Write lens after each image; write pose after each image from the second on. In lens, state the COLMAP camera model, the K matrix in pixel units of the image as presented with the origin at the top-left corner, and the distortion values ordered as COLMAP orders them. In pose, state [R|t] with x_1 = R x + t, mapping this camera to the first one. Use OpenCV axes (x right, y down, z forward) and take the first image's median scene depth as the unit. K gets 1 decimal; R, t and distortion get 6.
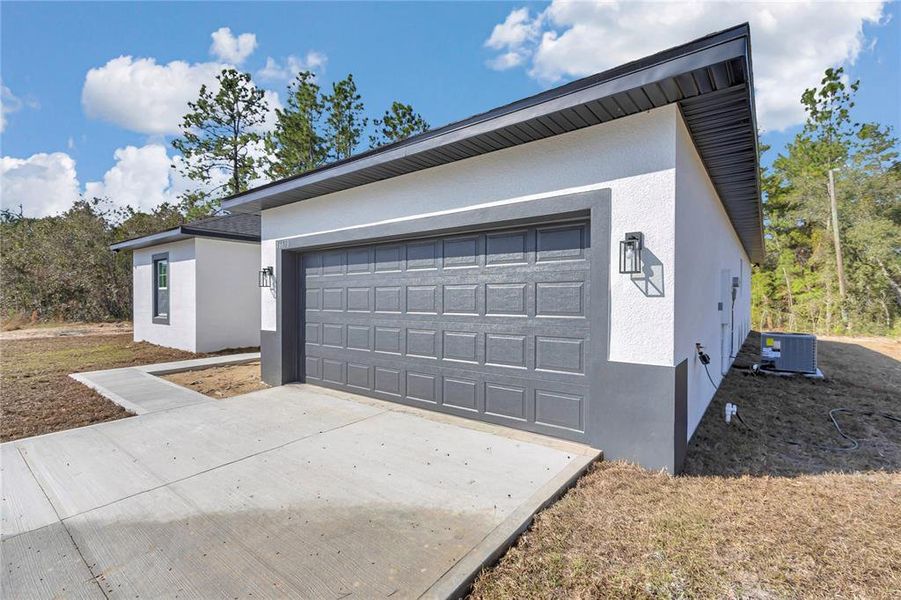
lens RADIAL K [[408.2, 0, 450.5], [0, 408.2, 300.0], [0, 0, 1]] dist [-0.000053, -0.000681]
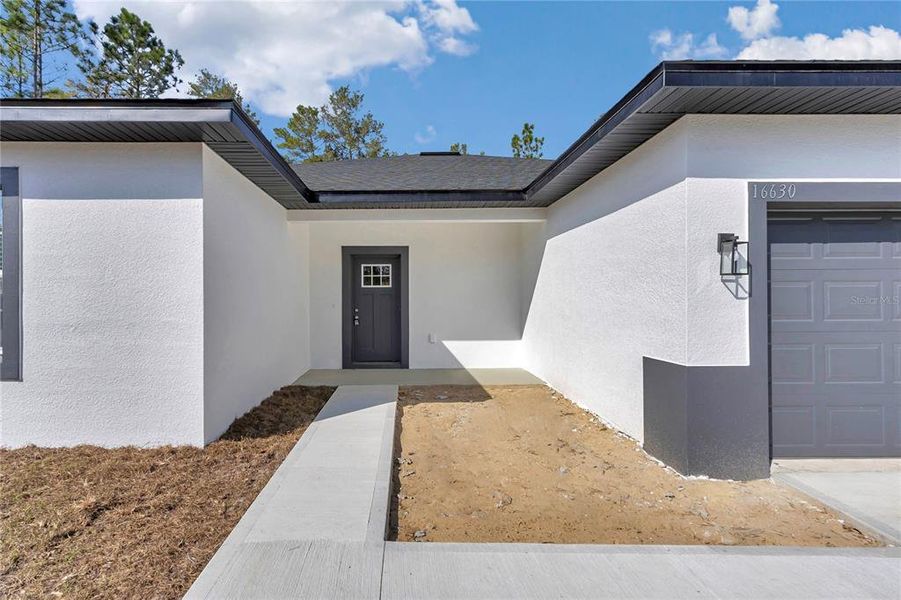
lens RADIAL K [[431.4, 0, 406.9], [0, 431.4, 299.9], [0, 0, 1]] dist [0.006583, 0.000313]
pose [[0.790871, 0.000960, 0.611982, -0.325201], [0.005657, 0.999945, -0.008879, -0.000295], [-0.611957, 0.010484, 0.790822, 0.254284]]
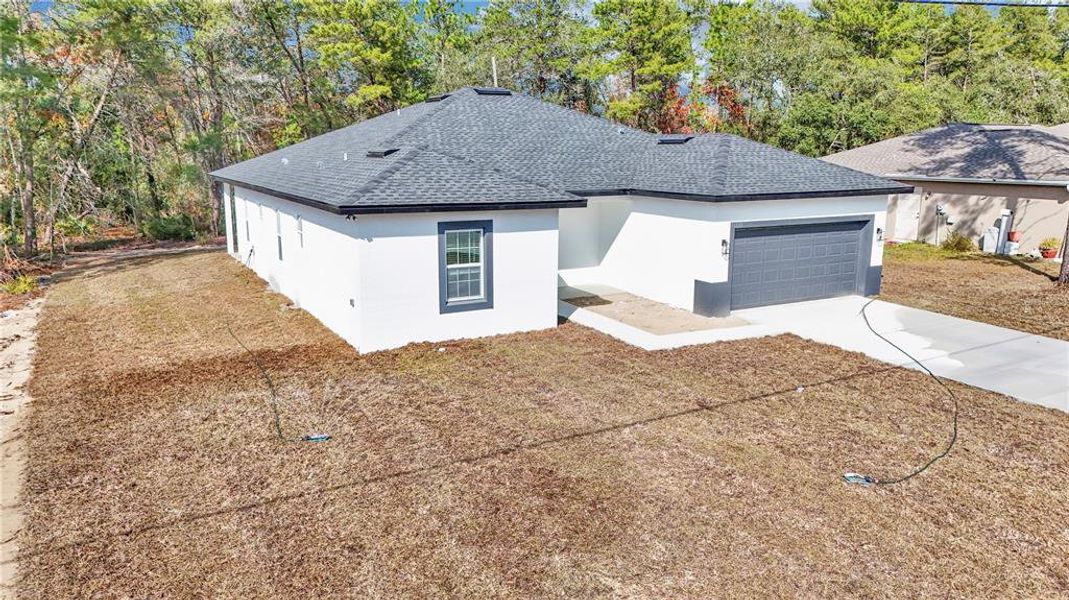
lens RADIAL K [[809.7, 0, 534.5], [0, 809.7, 300.0], [0, 0, 1]] dist [0.064830, 0.003072]
pose [[0.400831, -0.166880, 0.900825, -1.056977], [0.001286, 0.983372, 0.181600, -0.125329], [-0.916151, -0.071633, 0.394381, 0.136992]]
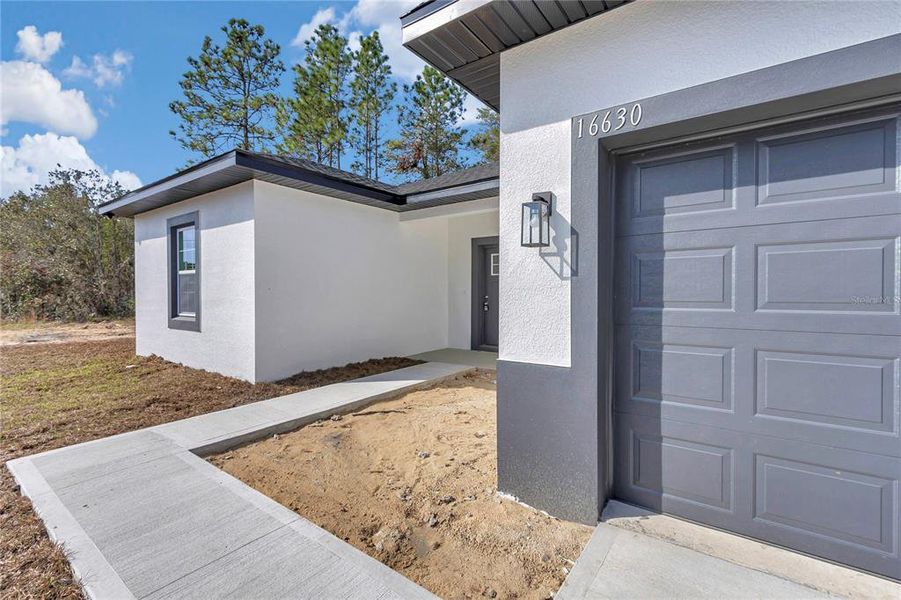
lens RADIAL K [[411.2, 0, 447.2], [0, 411.2, 296.3], [0, 0, 1]] dist [0.002254, 0.000374]
pose [[0.999922, -0.001538, 0.012409, -0.164715], [0.001493, 0.999992, 0.003629, 0.003371], [-0.012415, -0.003610, 0.999916, 0.192597]]
